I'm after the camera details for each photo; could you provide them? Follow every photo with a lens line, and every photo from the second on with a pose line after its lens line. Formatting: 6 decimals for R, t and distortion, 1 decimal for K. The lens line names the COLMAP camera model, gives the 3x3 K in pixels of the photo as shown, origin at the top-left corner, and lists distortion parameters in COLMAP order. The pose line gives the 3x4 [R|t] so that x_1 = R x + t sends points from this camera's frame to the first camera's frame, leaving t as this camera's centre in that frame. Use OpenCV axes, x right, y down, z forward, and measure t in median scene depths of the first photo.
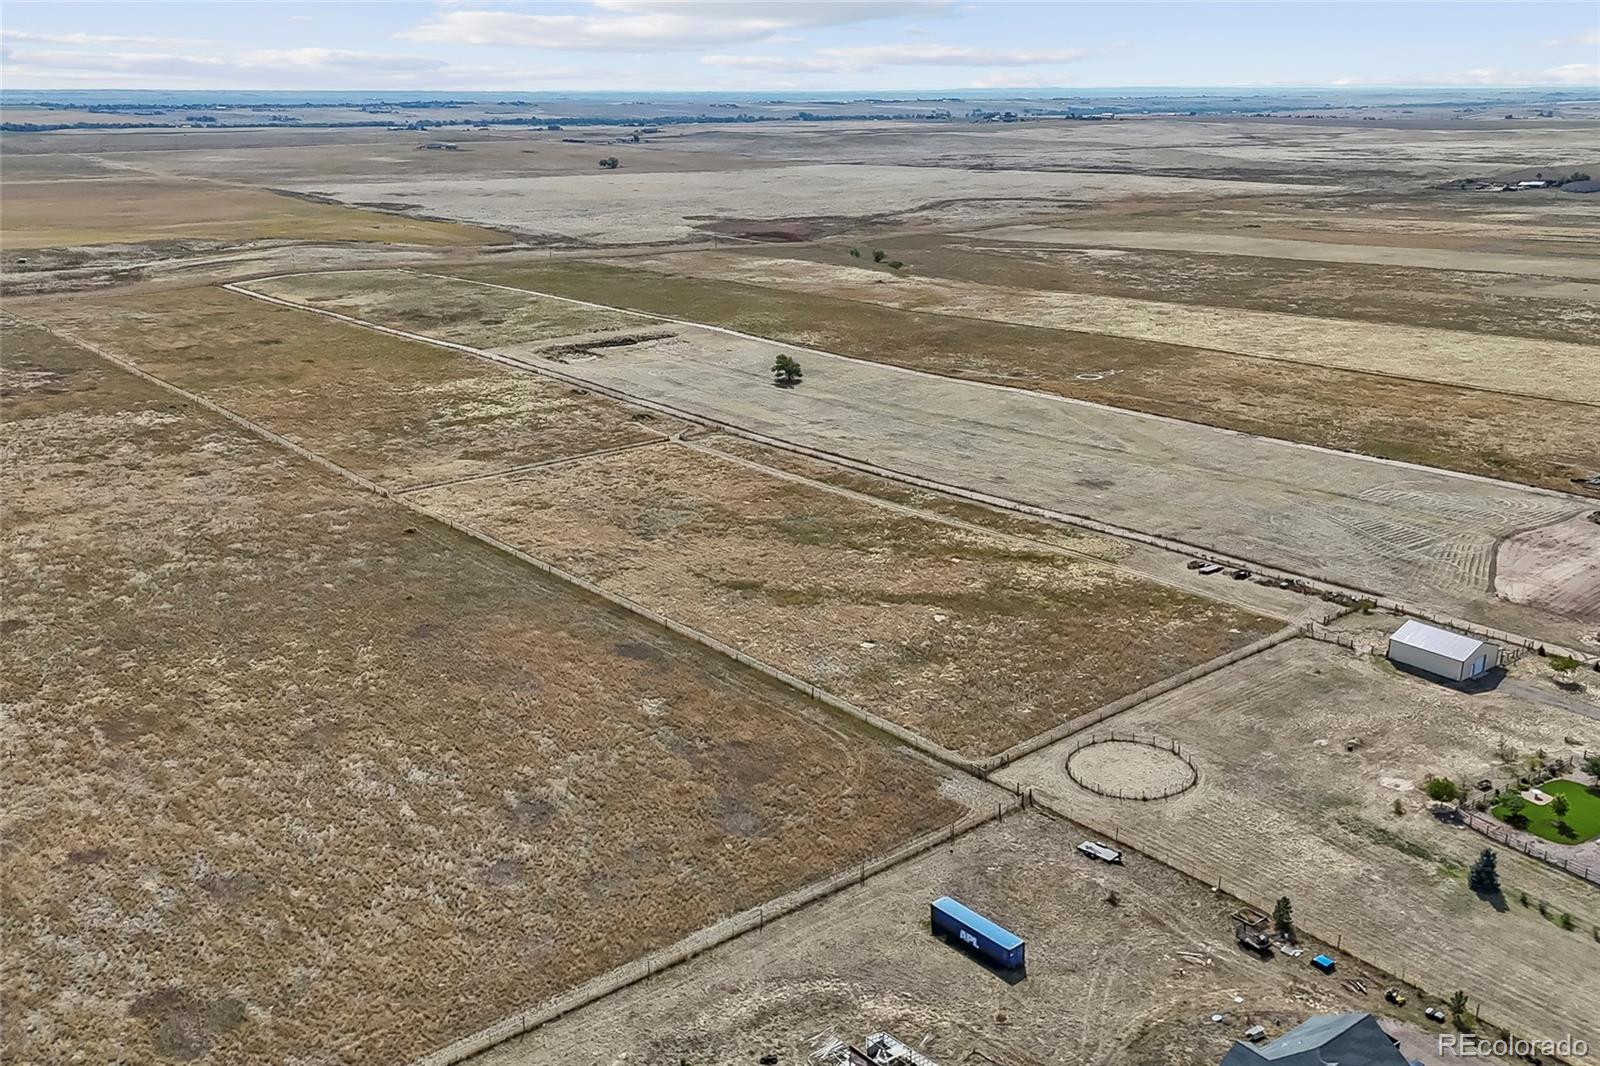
lens RADIAL K [[1379.5, 0, 800.0], [0, 1379.5, 533.0], [0, 0, 1]] dist [0.111272, -0.189840]
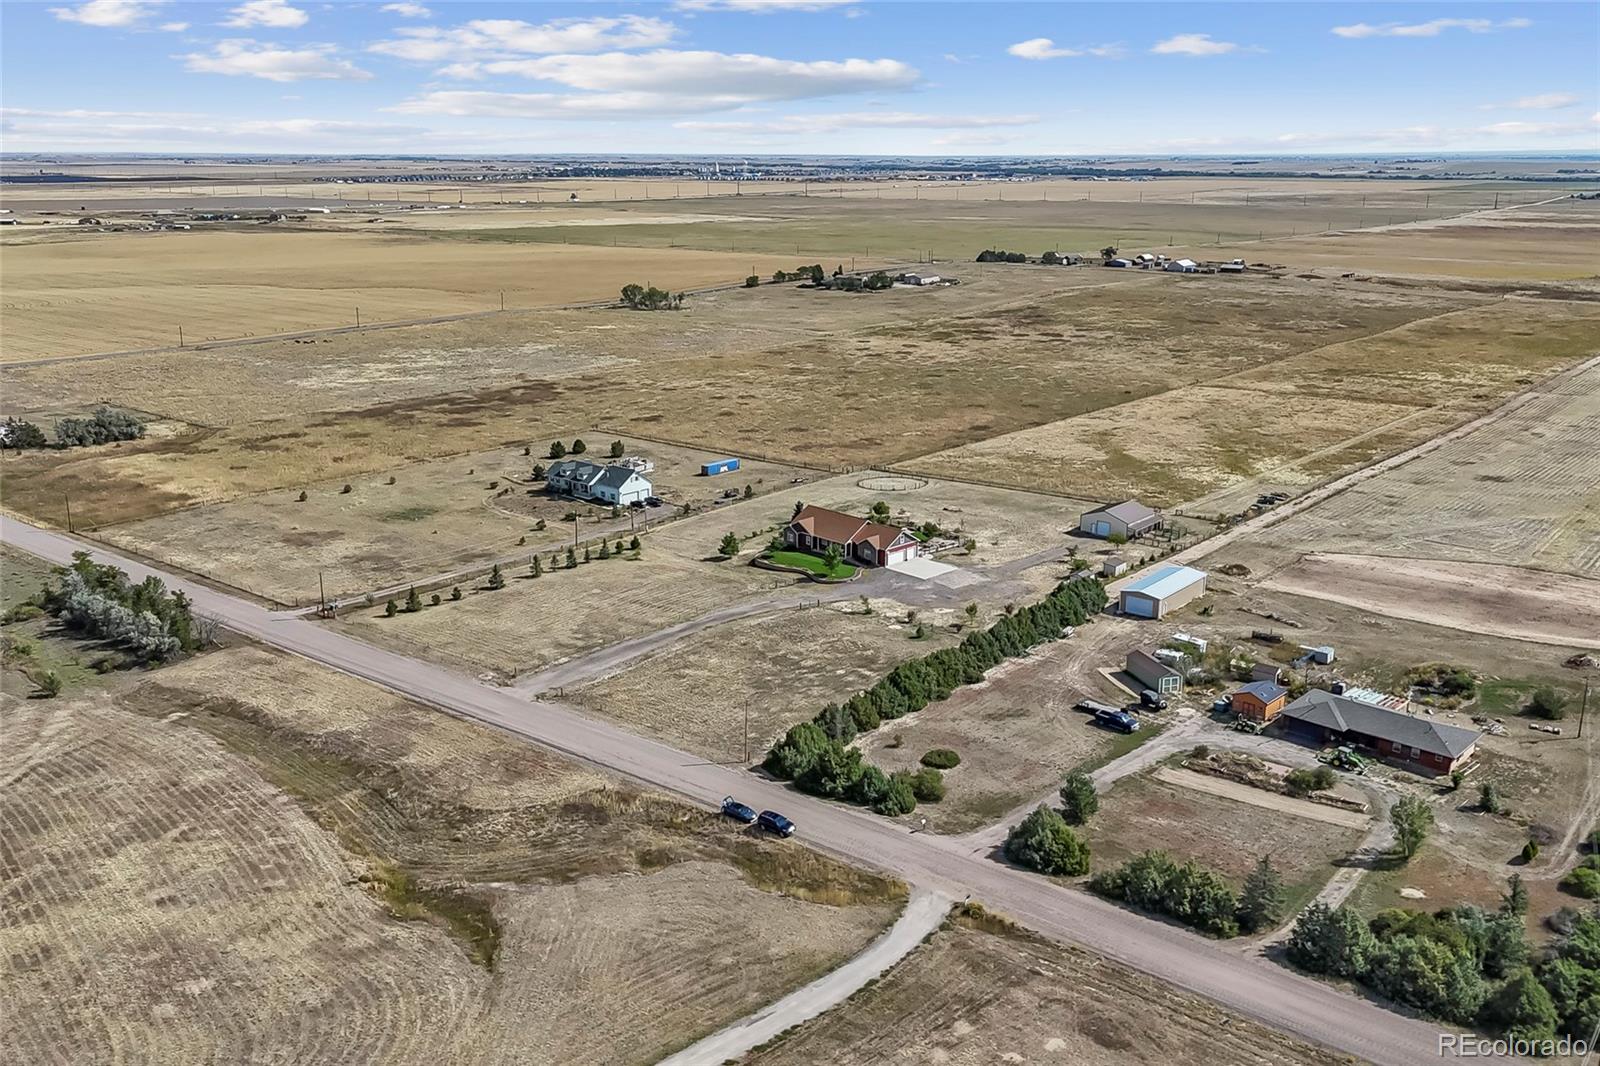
lens RADIAL K [[1379.5, 0, 800.0], [0, 1379.5, 533.0], [0, 0, 1]] dist [0.111272, -0.189840]
pose [[0.202297, 0.267449, -0.942097, 1.494370], [-0.295828, 0.933736, 0.201552, -0.073958], [0.933575, 0.237926, 0.268011, 0.333533]]
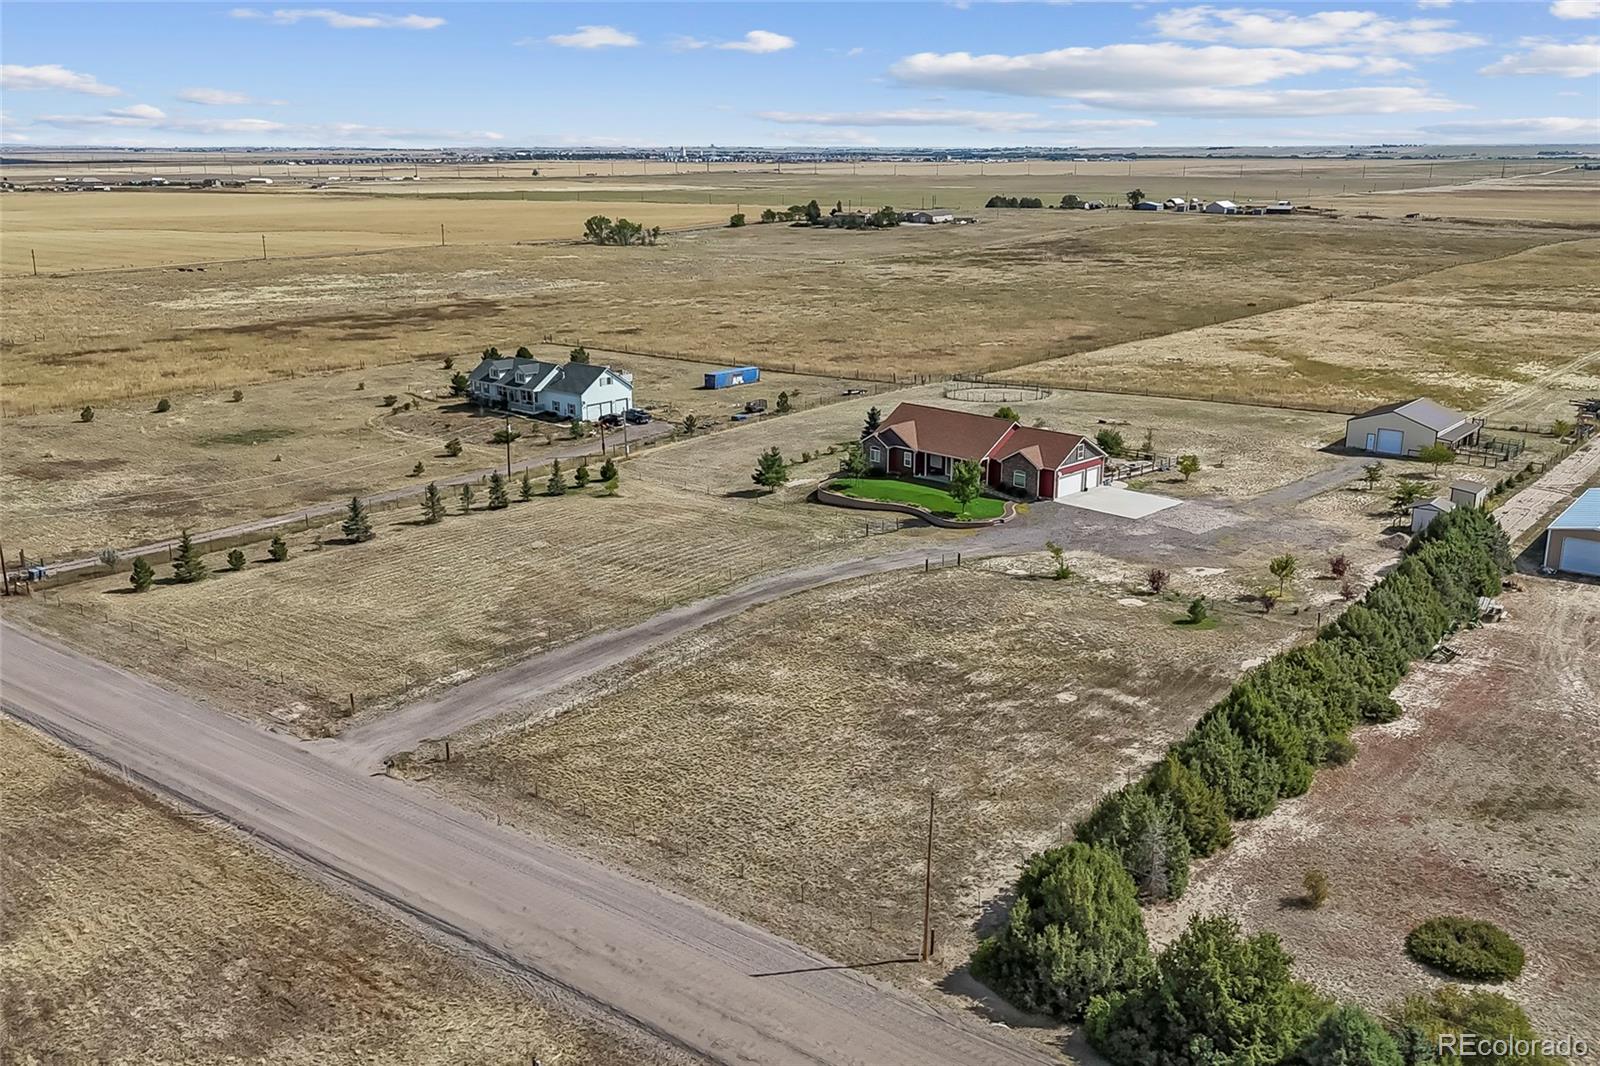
lens RADIAL K [[1379.5, 0, 800.0], [0, 1379.5, 533.0], [0, 0, 1]] dist [0.111272, -0.189840]
pose [[0.225961, 0.268800, -0.936316, 1.047992], [-0.293801, 0.935223, 0.197583, 0.074689], [0.928775, 0.230445, 0.290297, 0.413486]]
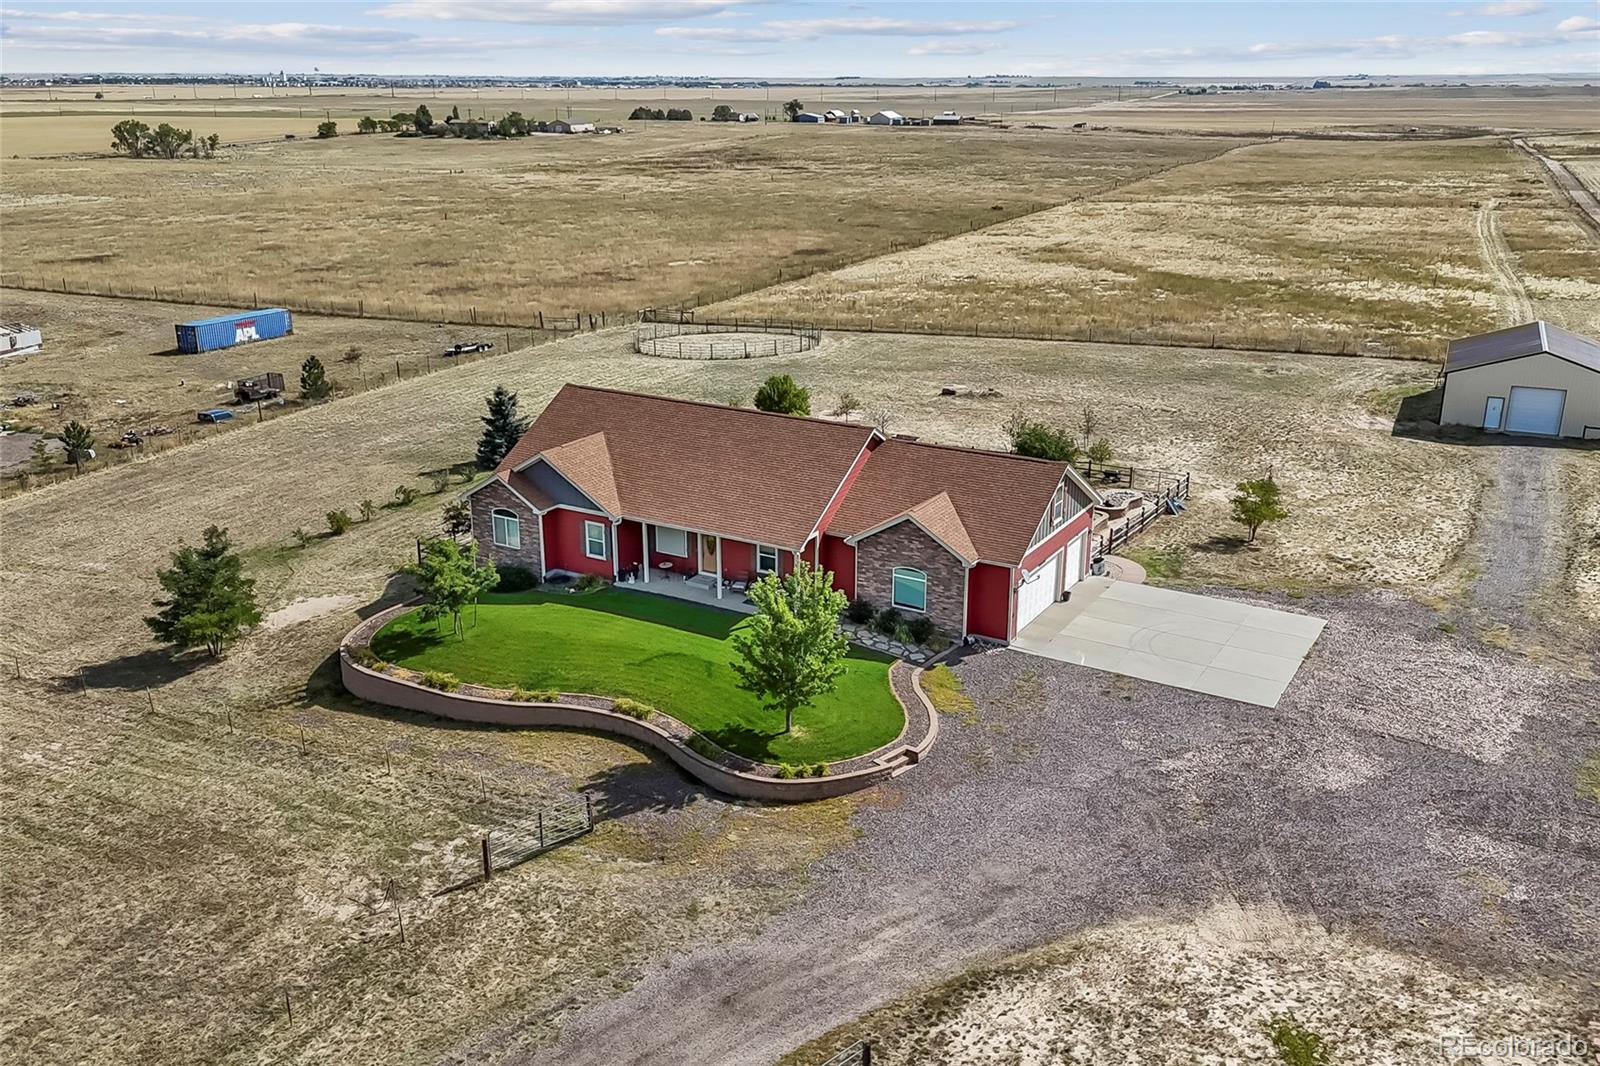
lens RADIAL K [[1379.5, 0, 800.0], [0, 1379.5, 533.0], [0, 0, 1]] dist [0.111272, -0.189840]
pose [[0.463151, 0.283289, -0.839785, 0.660943], [-0.271152, 0.947397, 0.170047, 0.103428], [0.843782, 0.148952, 0.515602, 0.546473]]
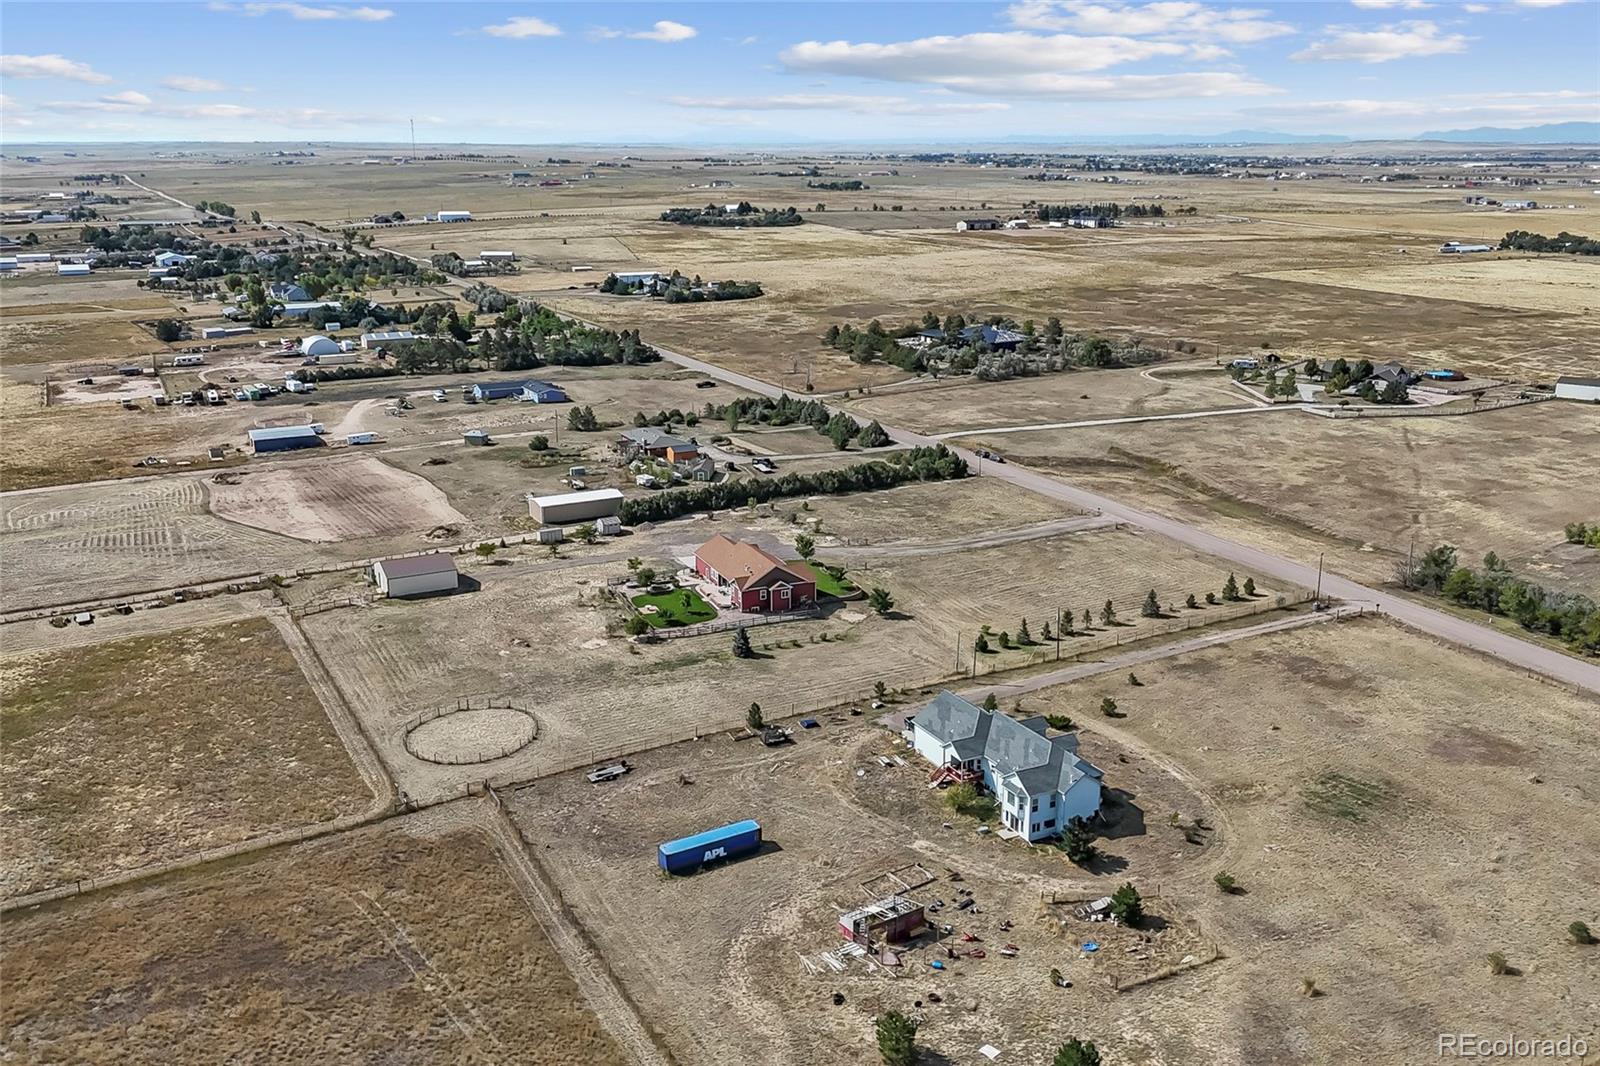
lens RADIAL K [[1379.5, 0, 800.0], [0, 1379.5, 533.0], [0, 0, 1]] dist [0.111272, -0.189840]
pose [[0.162246, -0.263317, 0.950968, -0.493158], [0.298593, 0.931656, 0.207027, -0.078217], [-0.940488, 0.250363, 0.229782, 0.405183]]
